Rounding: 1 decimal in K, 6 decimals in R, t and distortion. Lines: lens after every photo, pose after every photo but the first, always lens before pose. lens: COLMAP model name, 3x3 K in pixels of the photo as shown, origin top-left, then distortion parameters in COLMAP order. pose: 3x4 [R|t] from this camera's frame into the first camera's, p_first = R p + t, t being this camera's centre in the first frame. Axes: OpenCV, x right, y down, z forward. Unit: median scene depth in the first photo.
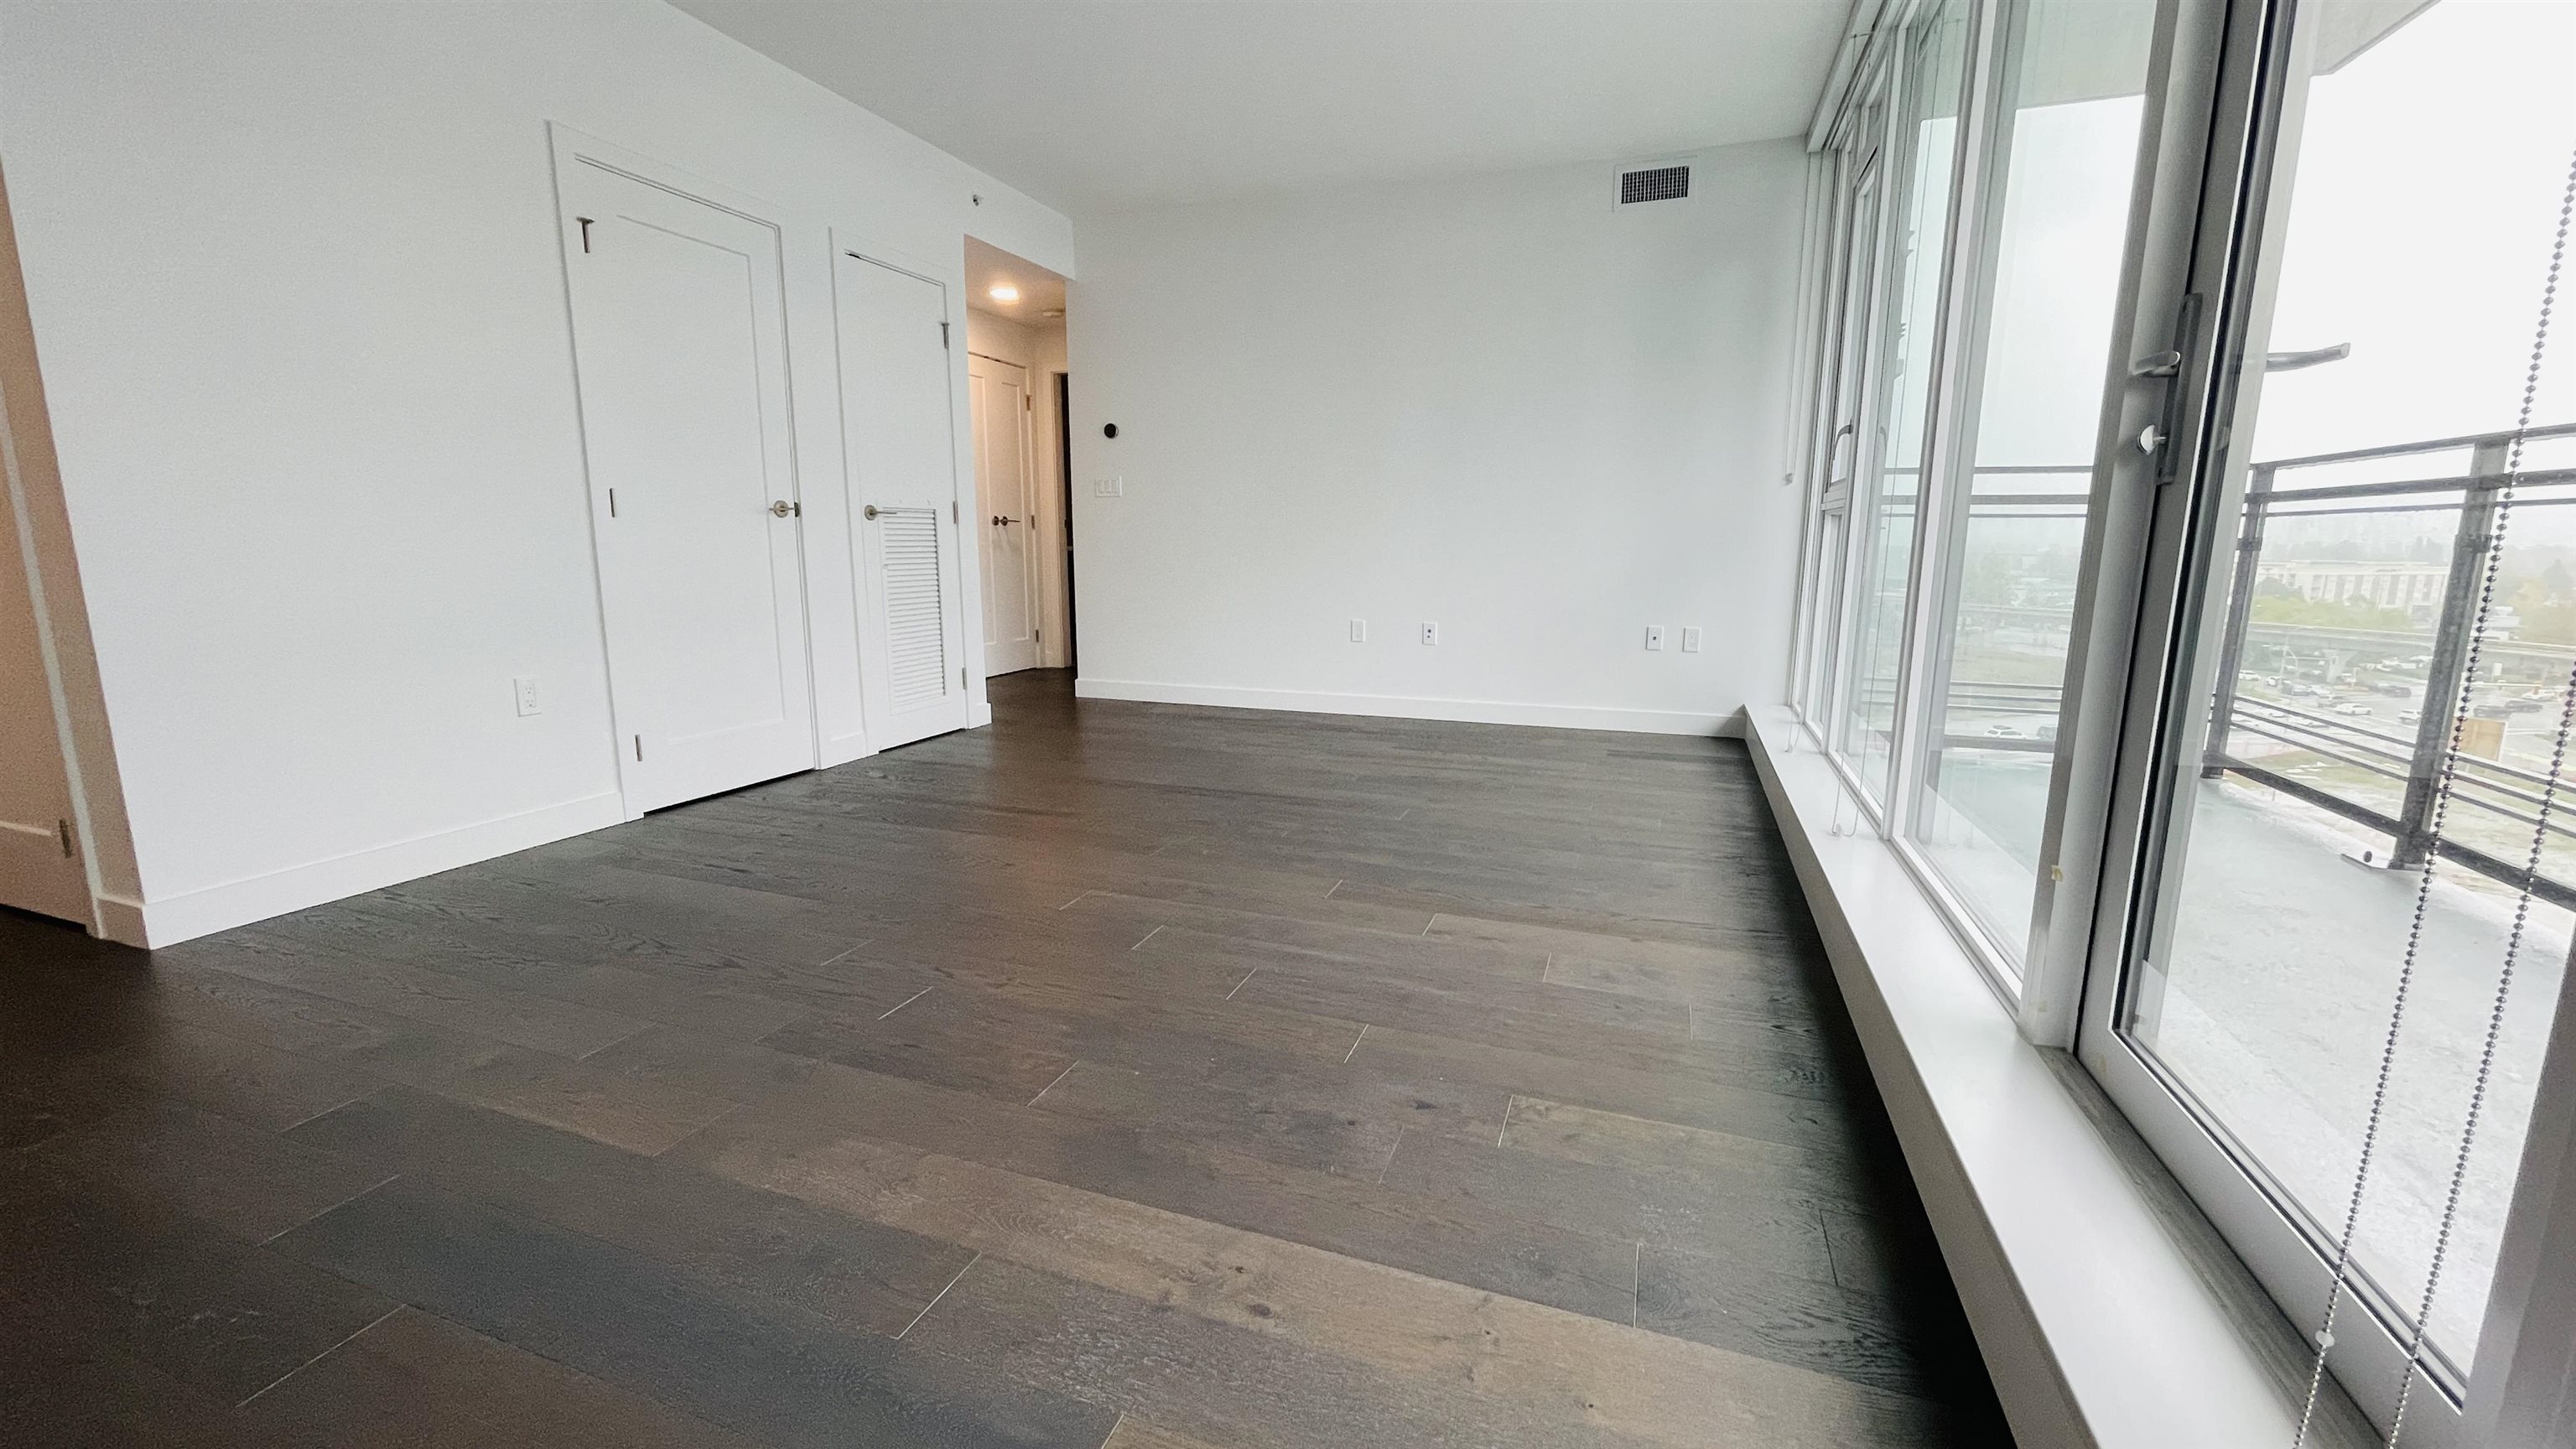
lens RADIAL K [[1031.5, 0, 1282.7], [0, 1031.5, 736.1], [0, 0, 1]] dist [-0.006215, -0.000162]
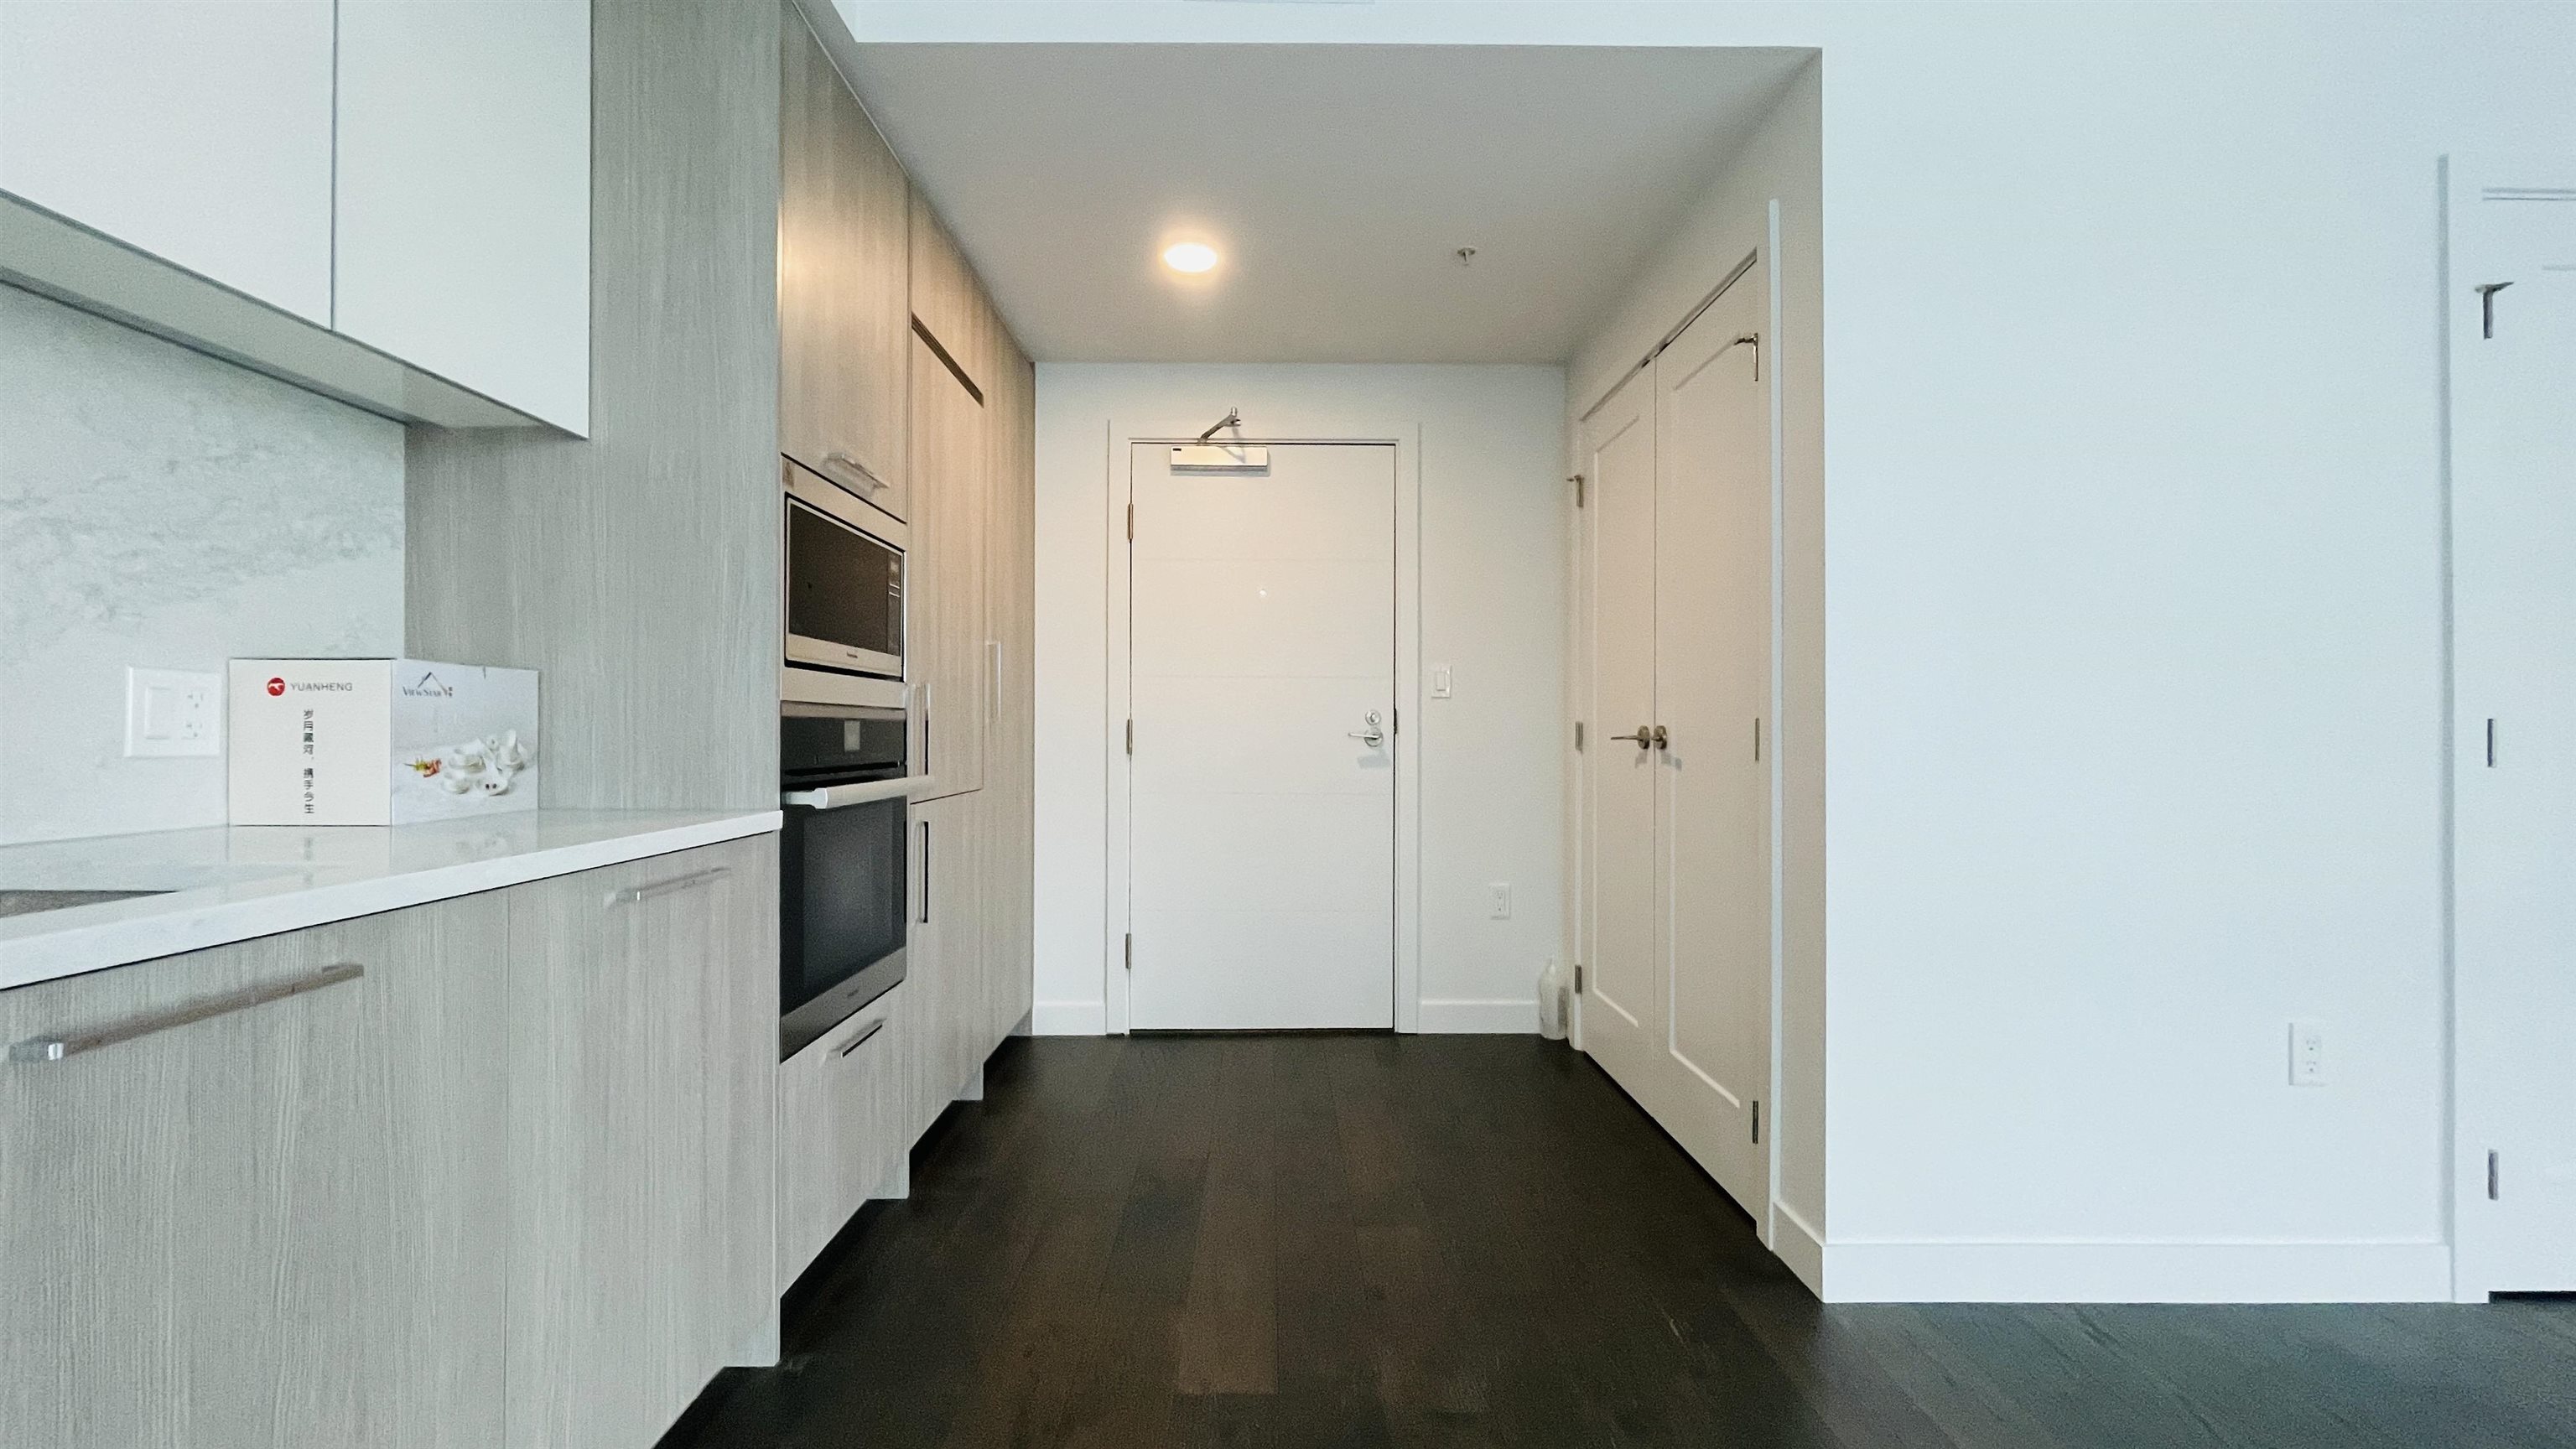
lens RADIAL K [[1031.5, 0, 1289.3], [0, 1031.5, 733.1], [0, 0, 1]] dist [-0.006215, -0.000162]
pose [[0.364330, -0.003532, -0.931263, -0.383724], [-0.167769, 0.983383, -0.069365, -0.083100], [0.916033, 0.181509, 0.357684, 0.182043]]
